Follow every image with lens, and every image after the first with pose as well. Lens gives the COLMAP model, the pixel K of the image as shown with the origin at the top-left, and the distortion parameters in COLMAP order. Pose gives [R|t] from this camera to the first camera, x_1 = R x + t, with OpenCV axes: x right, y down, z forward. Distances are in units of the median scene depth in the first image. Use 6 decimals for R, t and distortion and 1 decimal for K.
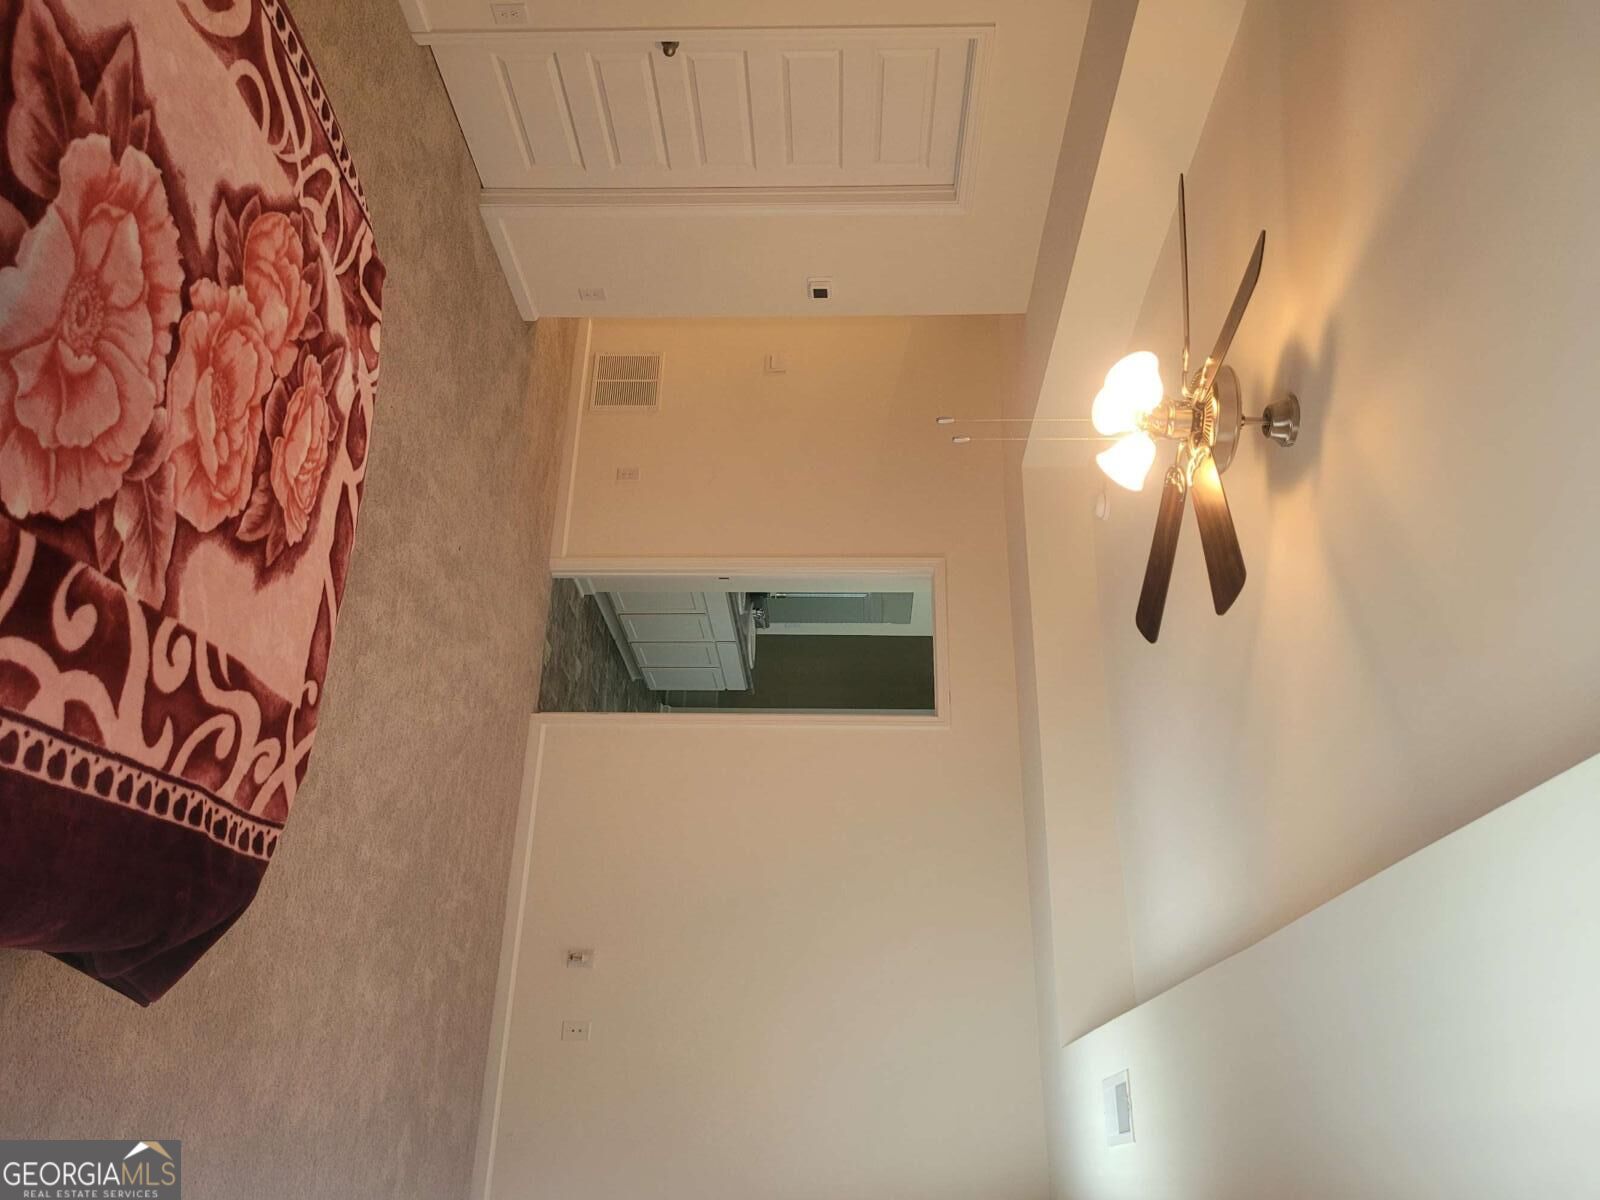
lens RADIAL K [[1201.7, 0, 797.0], [0, 1201.7, 609.0], [0, 0, 1]] dist [0.029771, 0.002181]
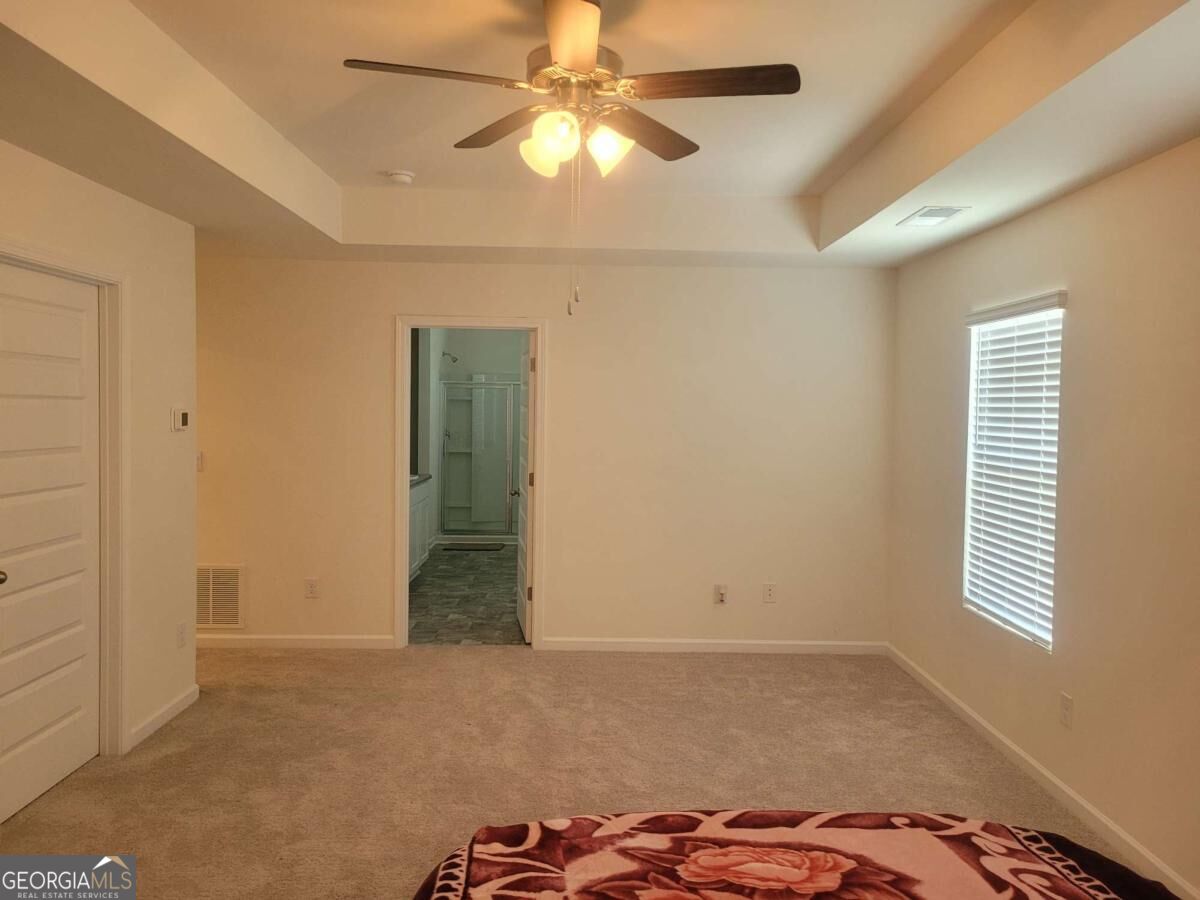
lens RADIAL K [[901.3, 0, 600.4], [0, 901.3, 446.6], [0, 0, 1]] dist [0.029771, 0.002181]
pose [[-0.006082, -0.999938, -0.009294, 0.000064], [0.897109, -0.009562, 0.441707, -0.274134], [-0.441768, -0.005651, 0.897111, 0.125263]]
